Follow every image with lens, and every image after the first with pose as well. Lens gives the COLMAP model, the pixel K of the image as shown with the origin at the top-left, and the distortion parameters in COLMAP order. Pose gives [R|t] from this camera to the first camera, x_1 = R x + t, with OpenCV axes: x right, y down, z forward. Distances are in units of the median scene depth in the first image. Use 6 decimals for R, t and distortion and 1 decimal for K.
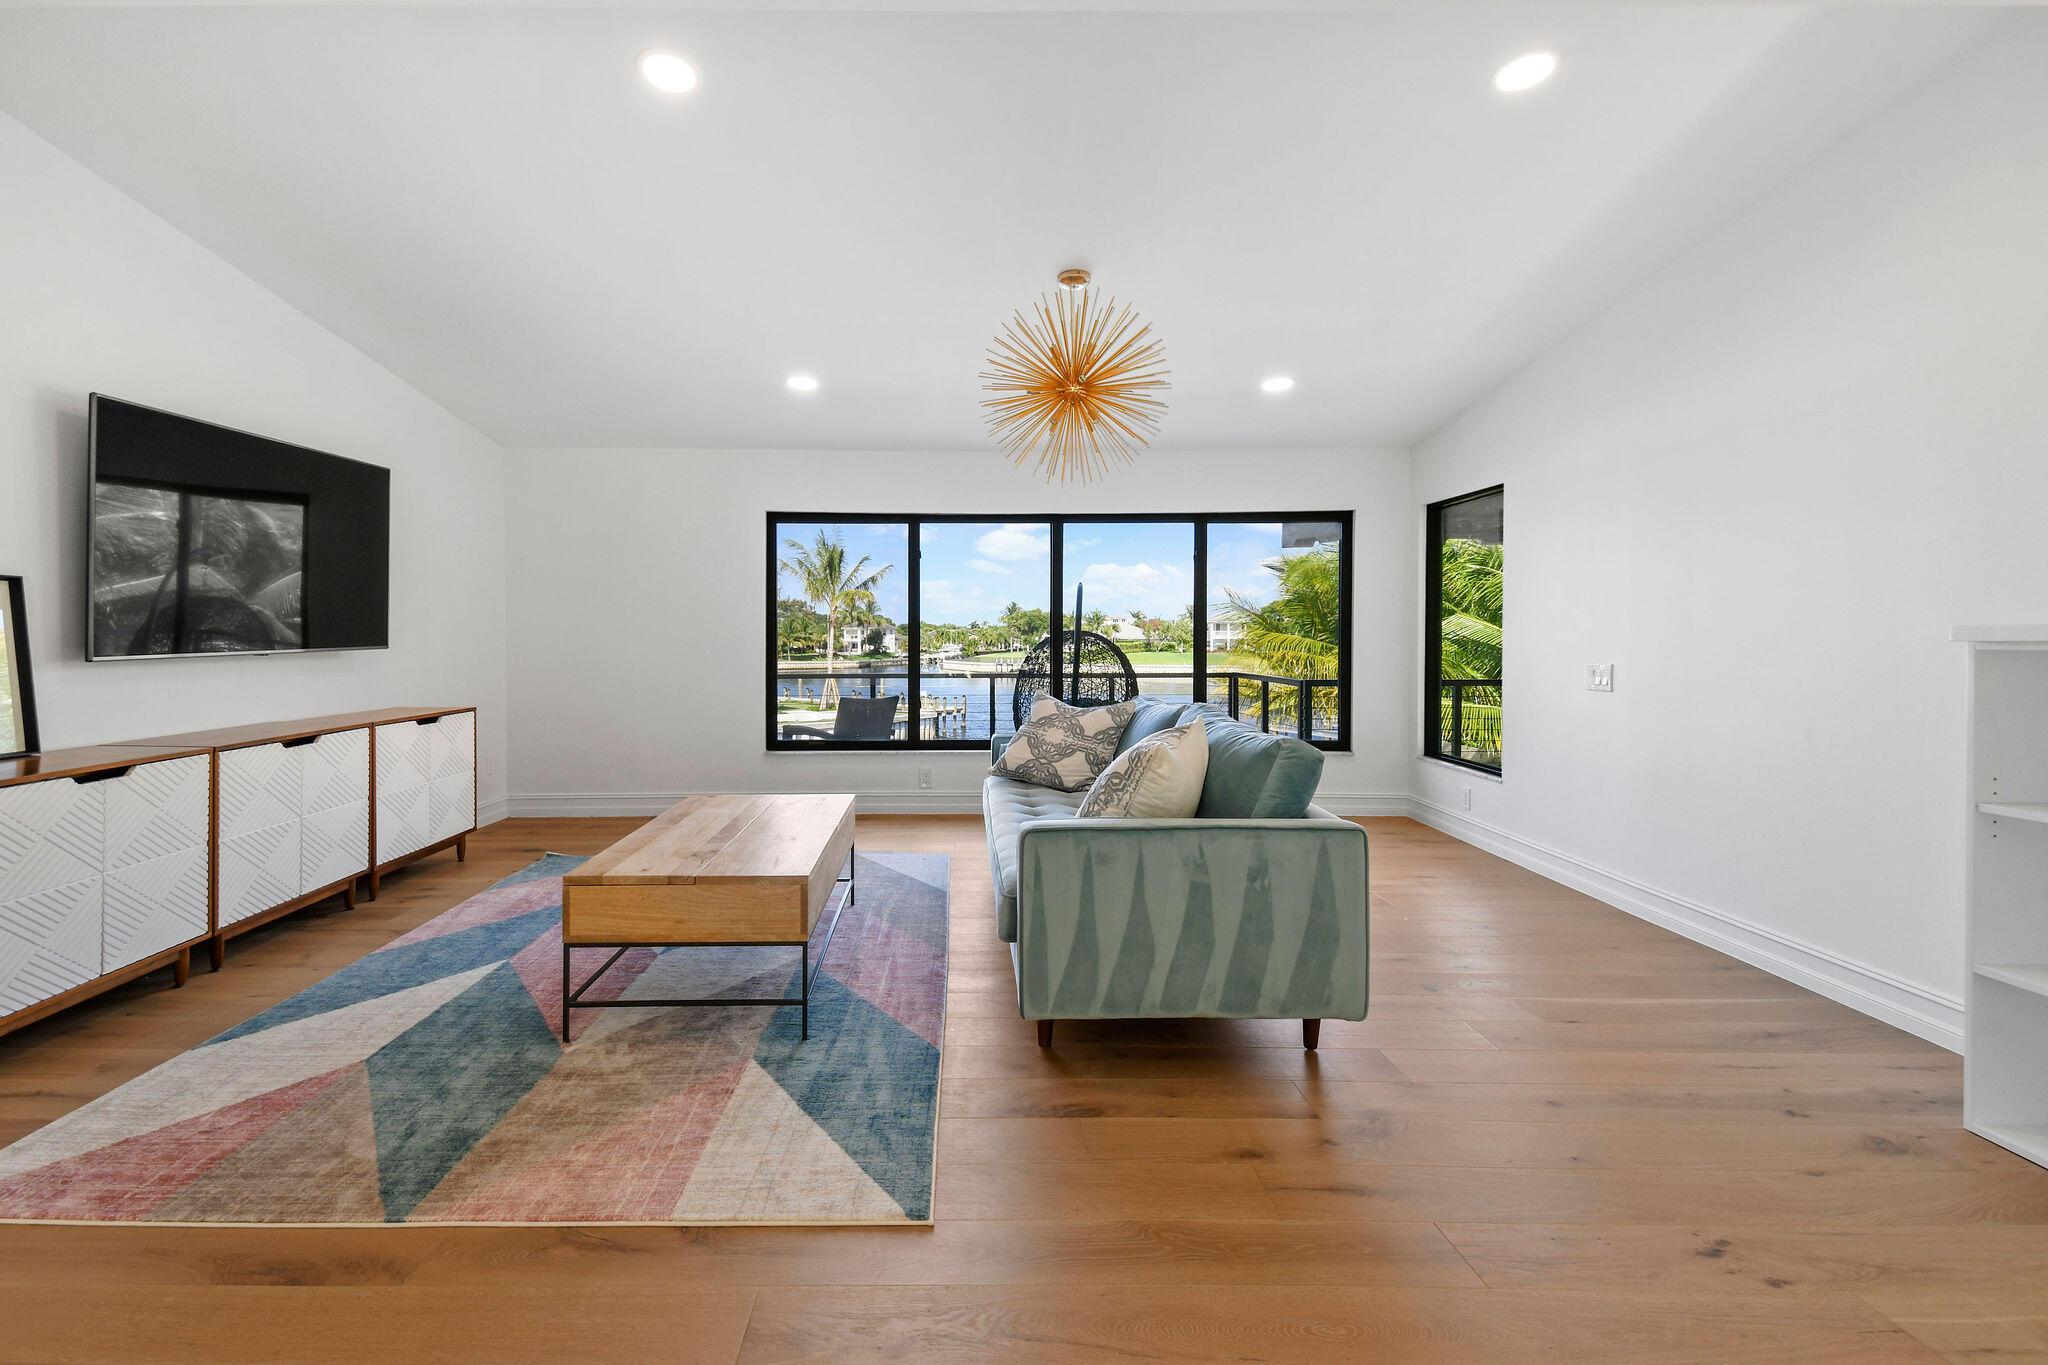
lens RADIAL K [[949.6, 0, 964.4], [0, 949.6, 663.7], [0, 0, 1]] dist [0.019747, 0.000150]
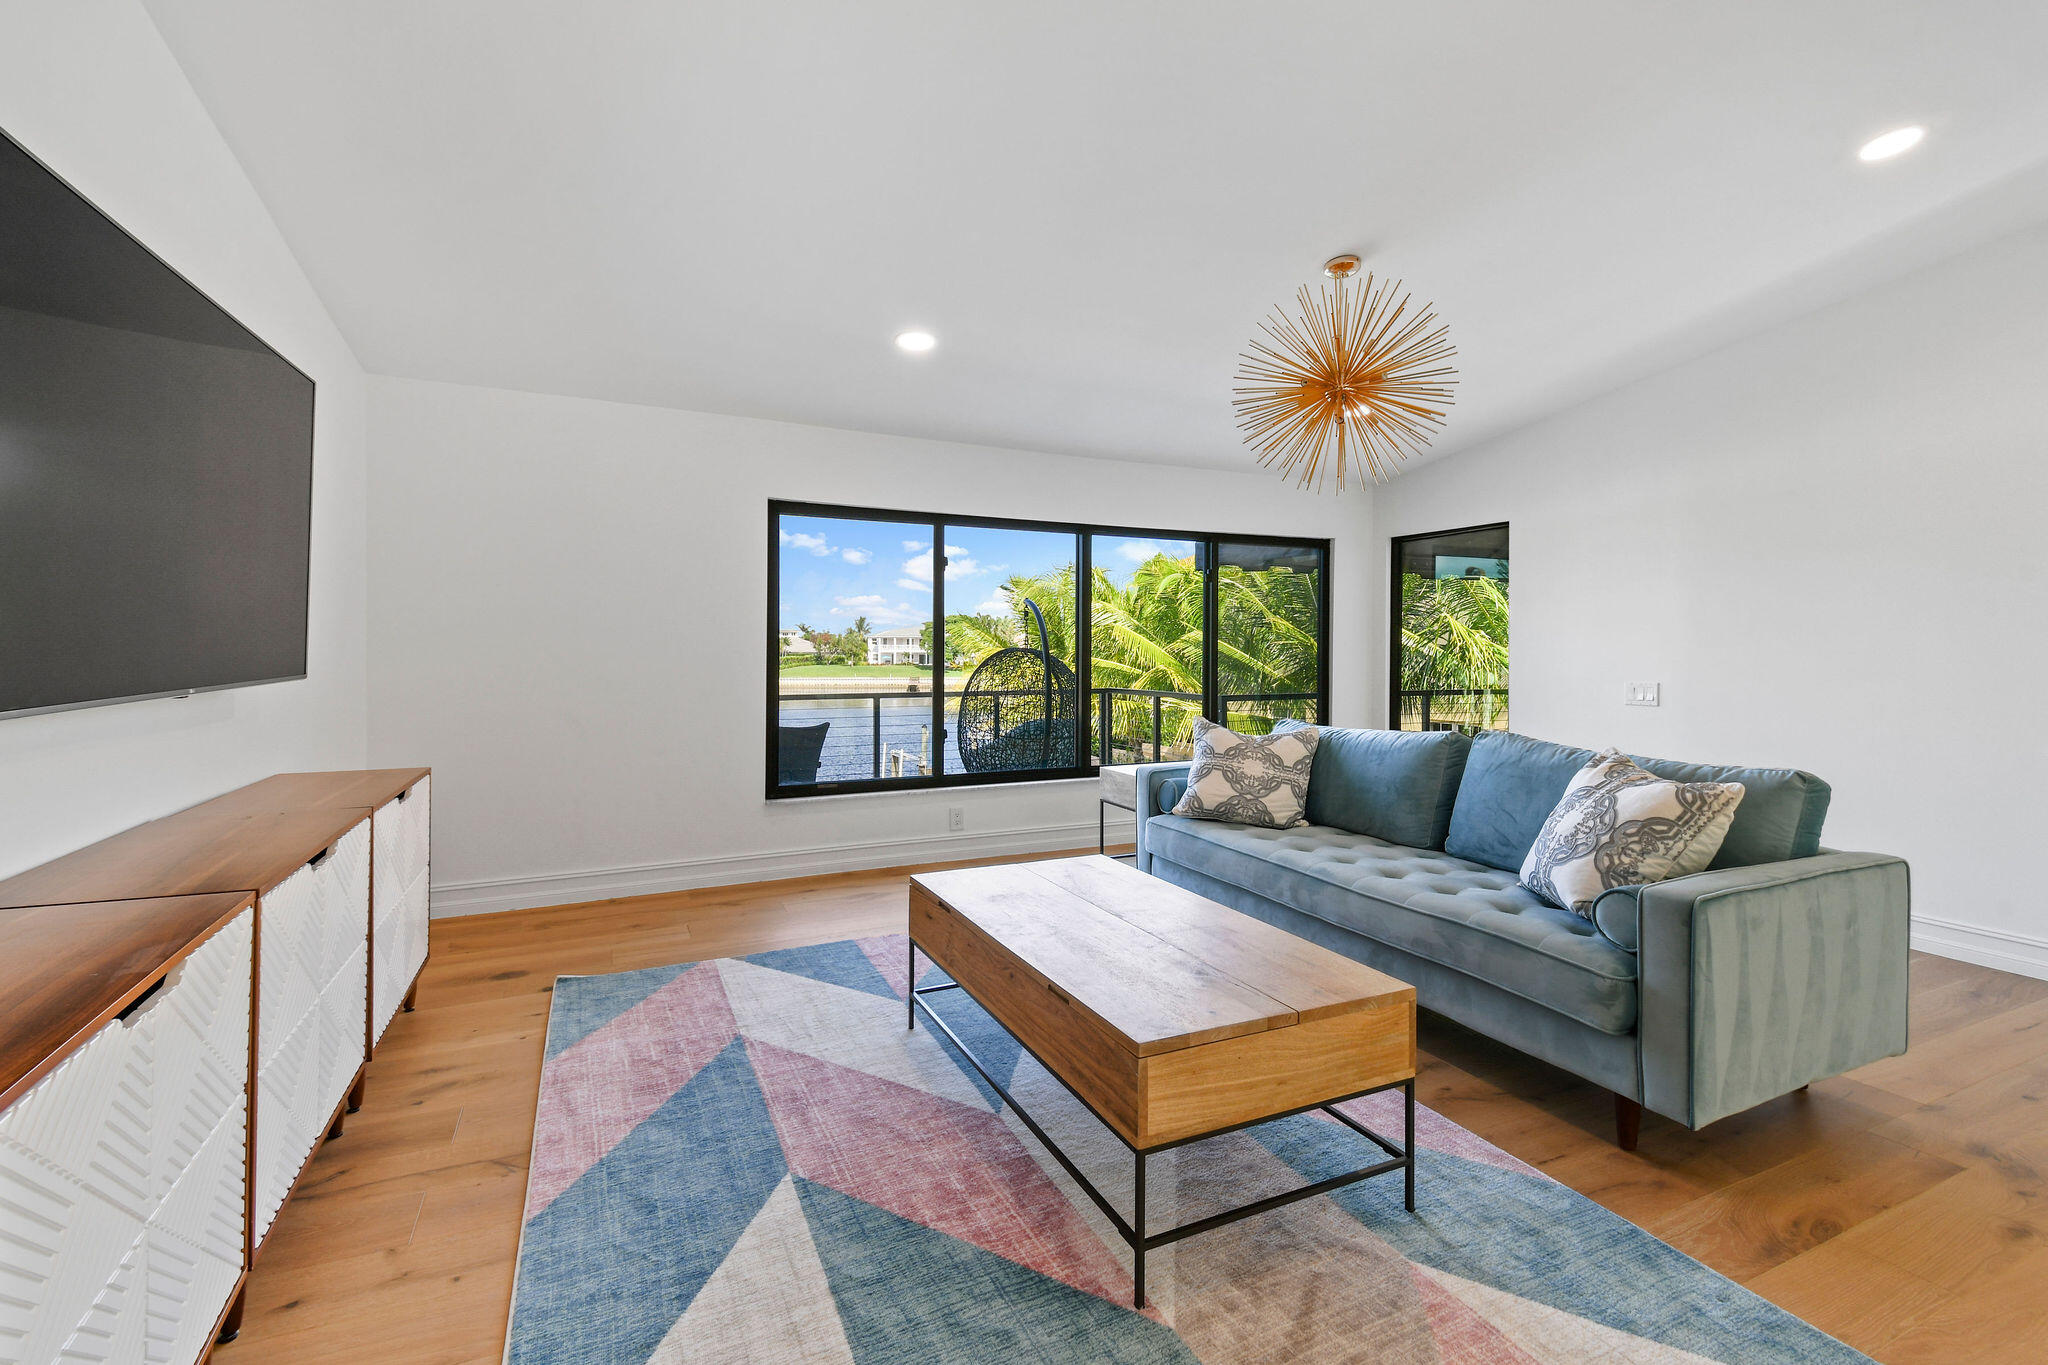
lens RADIAL K [[909.0, 0, 1015.9], [0, 909.0, 667.6], [0, 0, 1]] dist [0.028936, -0.015852]
pose [[0.906591, -0.004282, 0.421989, -0.482367], [0.007954, 0.999944, -0.006942, -0.016031], [-0.421936, 0.009650, 0.906574, 0.309486]]
